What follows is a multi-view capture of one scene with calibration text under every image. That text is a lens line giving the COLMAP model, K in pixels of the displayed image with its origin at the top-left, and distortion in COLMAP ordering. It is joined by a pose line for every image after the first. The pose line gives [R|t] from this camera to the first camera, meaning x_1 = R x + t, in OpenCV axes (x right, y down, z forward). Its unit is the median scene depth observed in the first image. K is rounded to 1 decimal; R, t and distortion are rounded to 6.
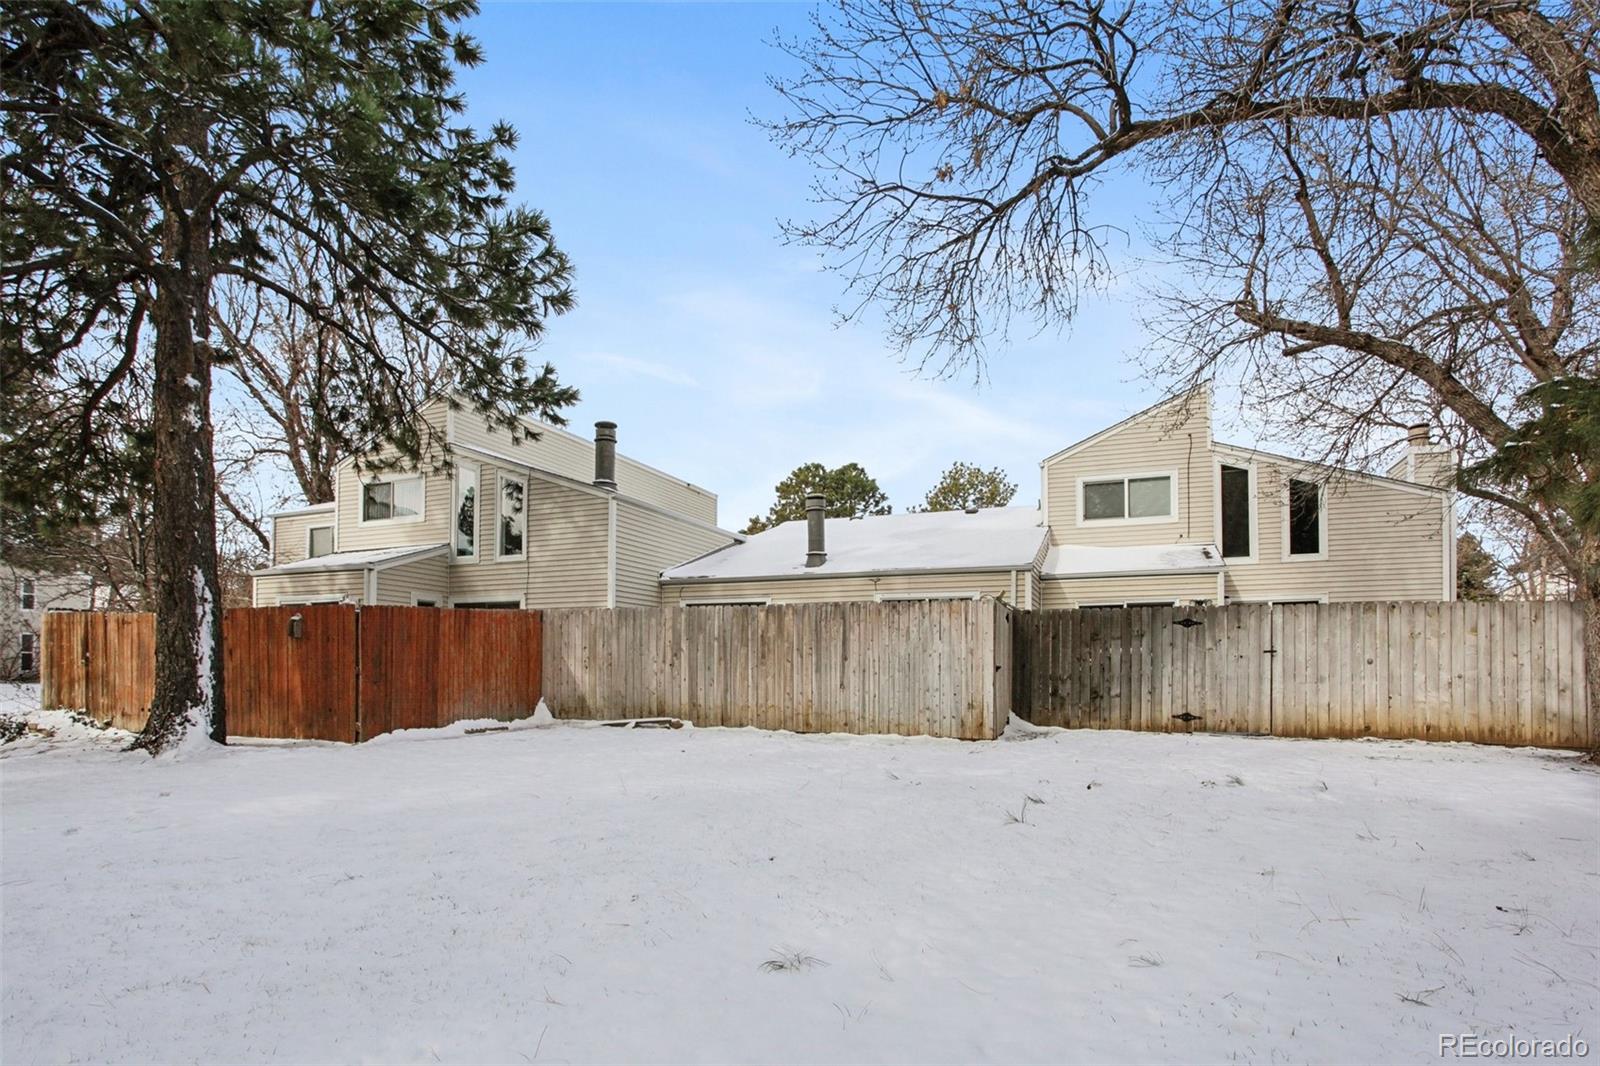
lens RADIAL K [[795.7, 0, 800.0], [0, 795.7, 533.0], [0, 0, 1]] dist [-0.051679, 0.027717]
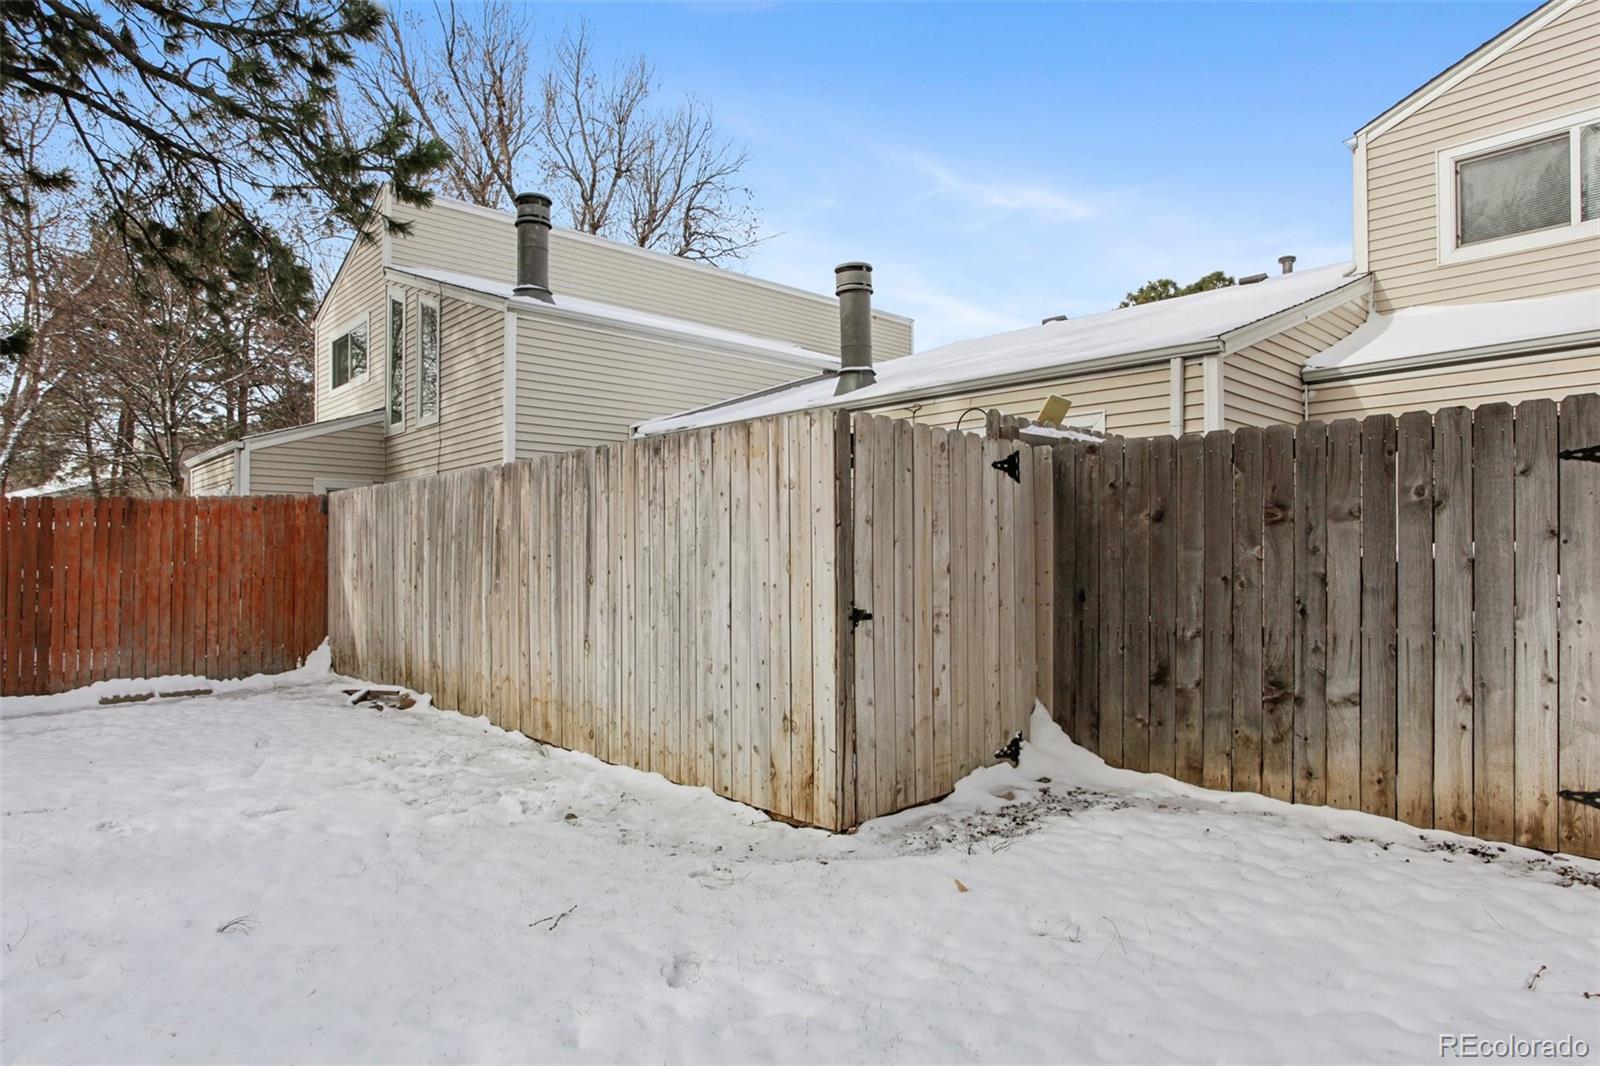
lens RADIAL K [[924.4, 0, 801.6], [0, 924.4, 462.9], [0, 0, 1]] dist [-0.007901, -0.000002]
pose [[0.912141, -0.051092, -0.406679, 0.358518], [0.077655, 0.995772, 0.049072, 0.079475], [0.402452, -0.076341, 0.912252, 0.592209]]
